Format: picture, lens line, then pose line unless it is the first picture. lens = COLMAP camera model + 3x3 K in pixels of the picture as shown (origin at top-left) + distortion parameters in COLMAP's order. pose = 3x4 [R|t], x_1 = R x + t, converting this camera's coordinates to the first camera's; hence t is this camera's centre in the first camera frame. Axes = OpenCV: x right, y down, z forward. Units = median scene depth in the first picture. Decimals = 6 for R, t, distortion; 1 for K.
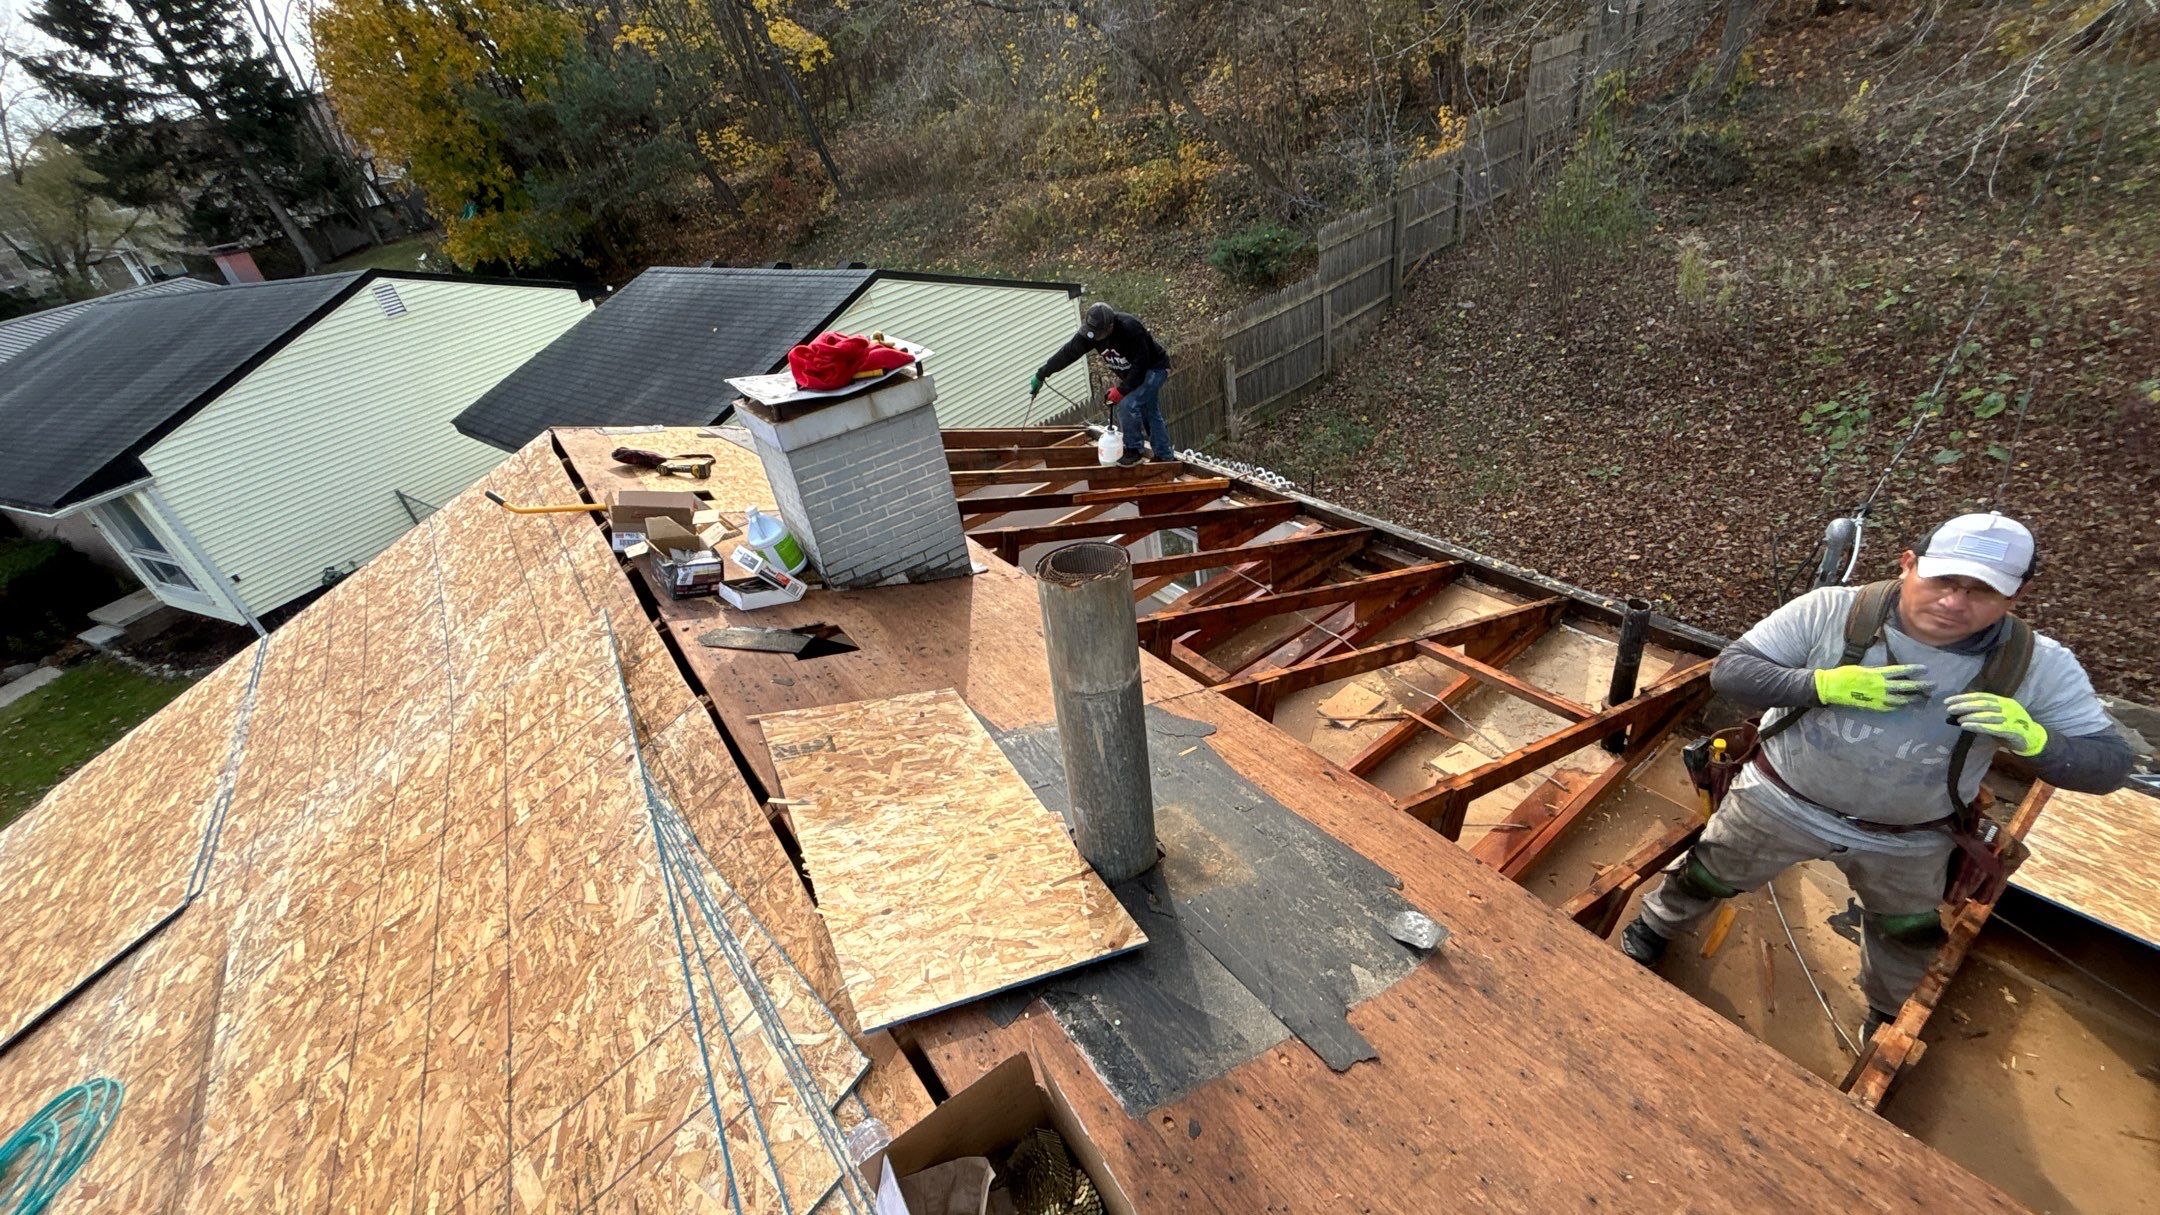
lens RADIAL K [[869.6, 0, 1078.9], [0, 869.6, 612.2], [0, 0, 1]] dist [-0.006093, 0.001630]
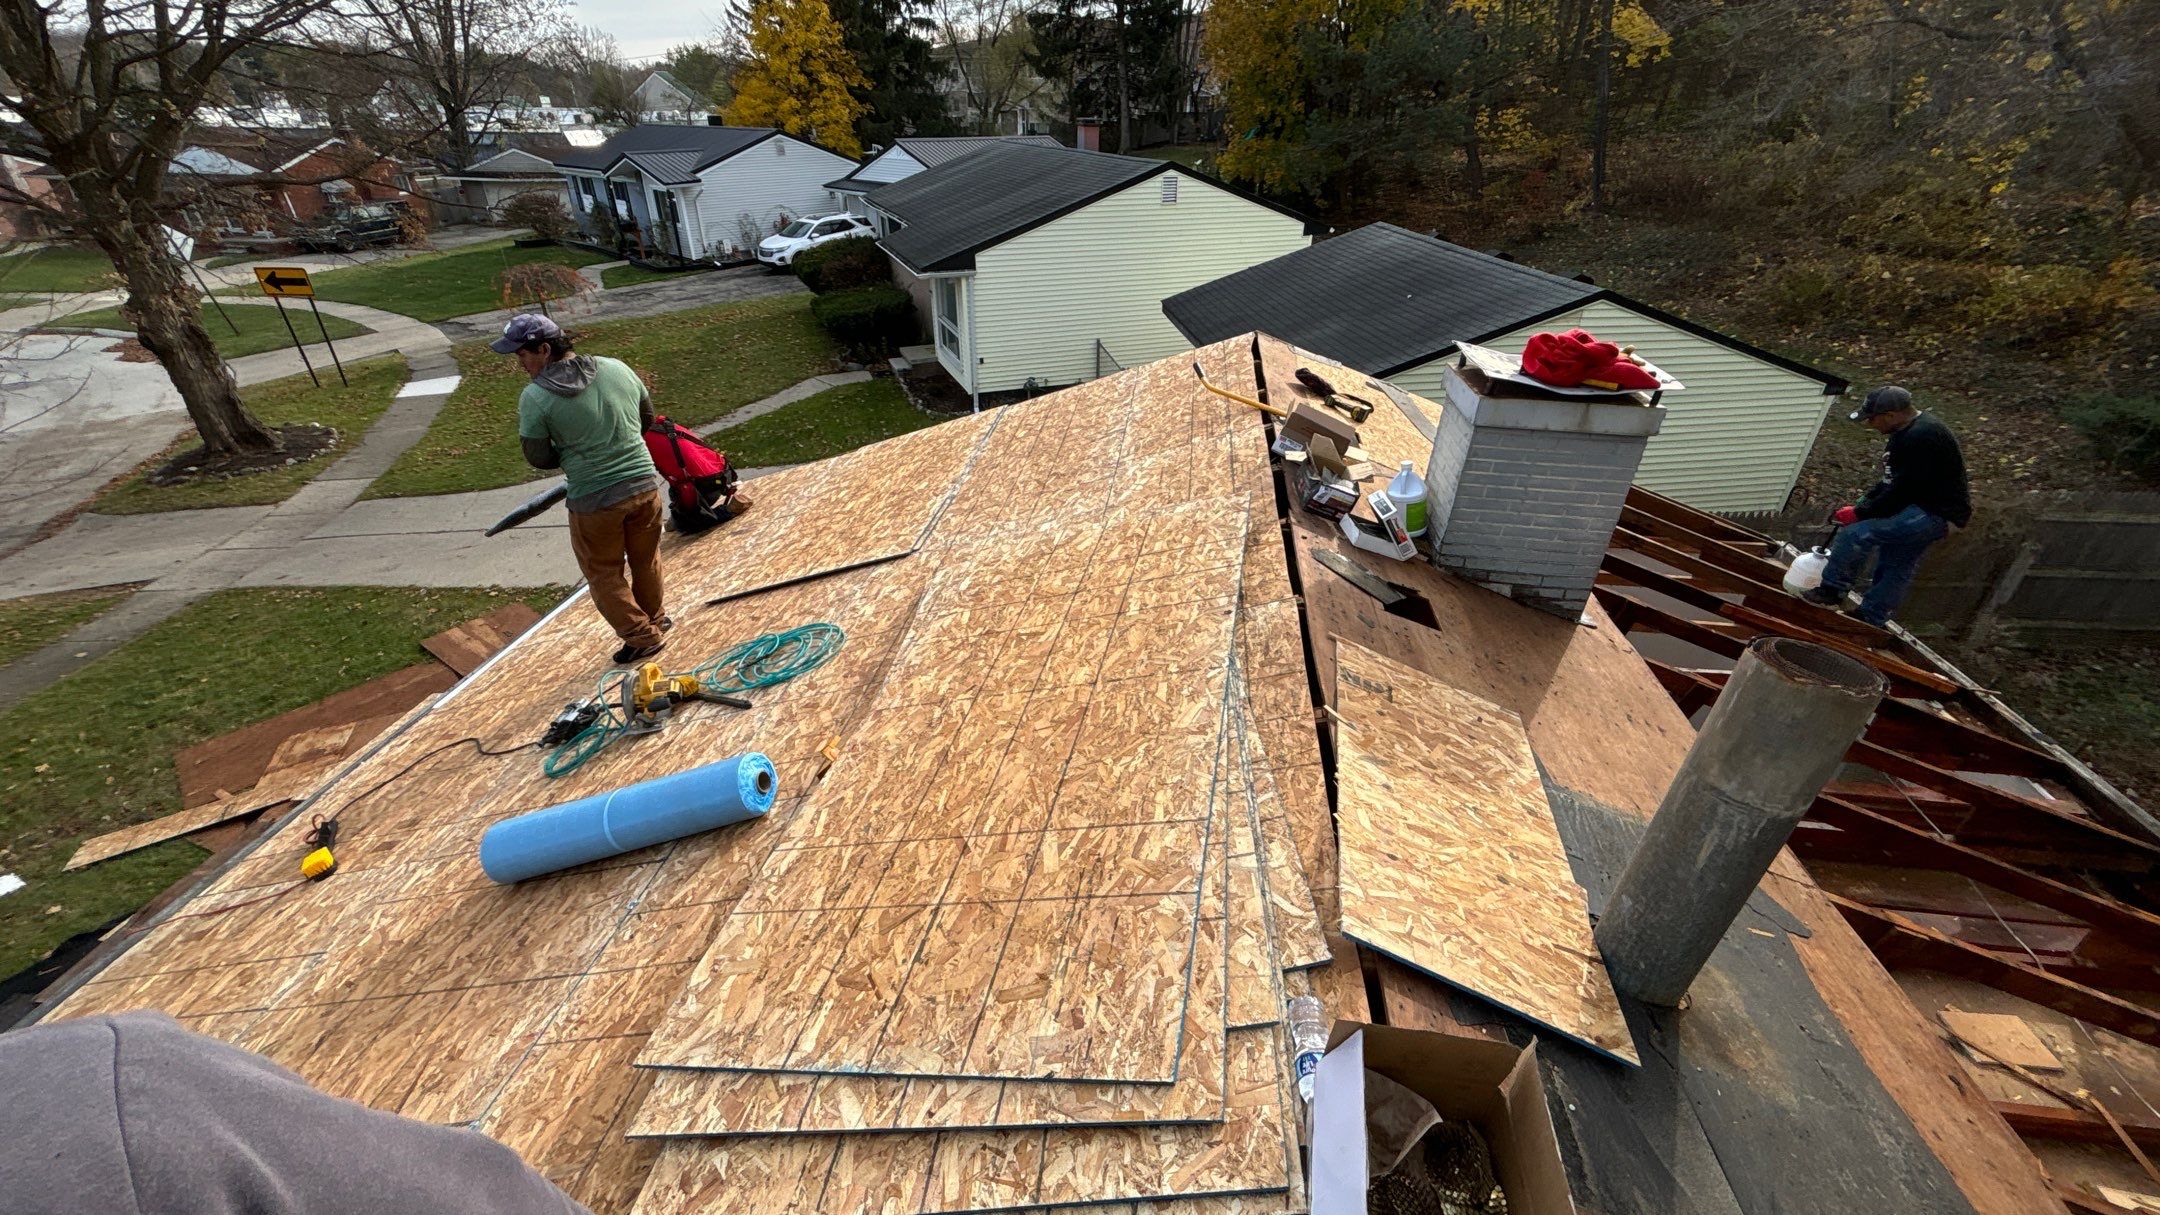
lens RADIAL K [[869.6, 0, 1070.7], [0, 869.6, 611.3], [0, 0, 1]] dist [-0.006093, 0.001630]
pose [[0.719434, 0.481696, -0.500384, -0.061646], [-0.470447, 0.867958, 0.159151, 0.054873], [0.510975, 0.120906, 0.851050, -0.056505]]
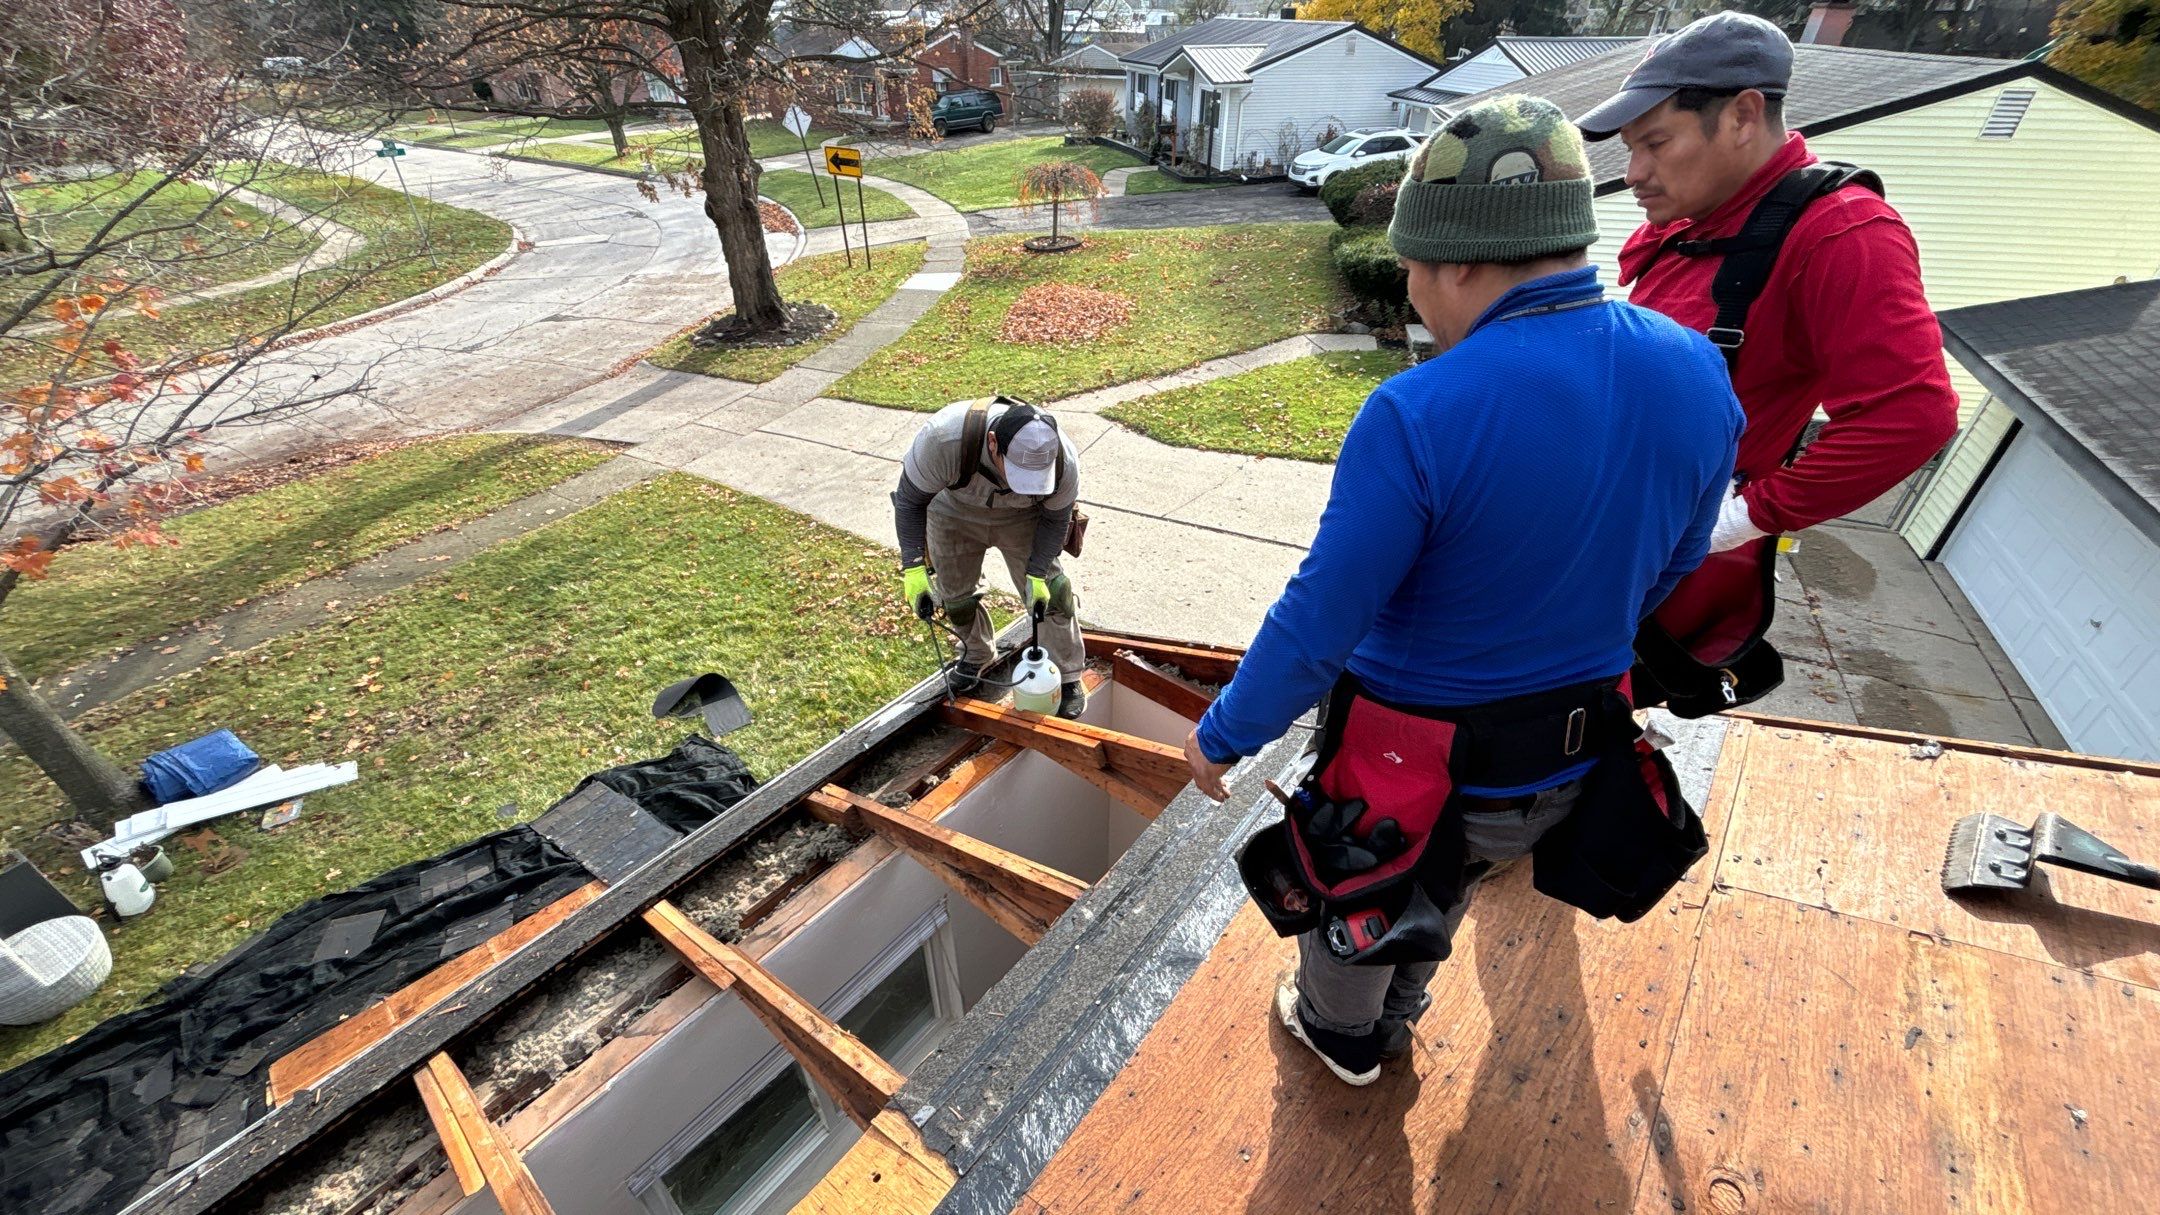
lens RADIAL K [[869.6, 0, 1087.1], [0, 869.6, 624.7], [0, 0, 1]] dist [-0.006093, 0.001630]
pose [[0.271554, 0.682512, -0.678554, -0.937734], [-0.559018, 0.685775, 0.466060, -0.014870], [0.783427, 0.252763, 0.567762, 0.571122]]
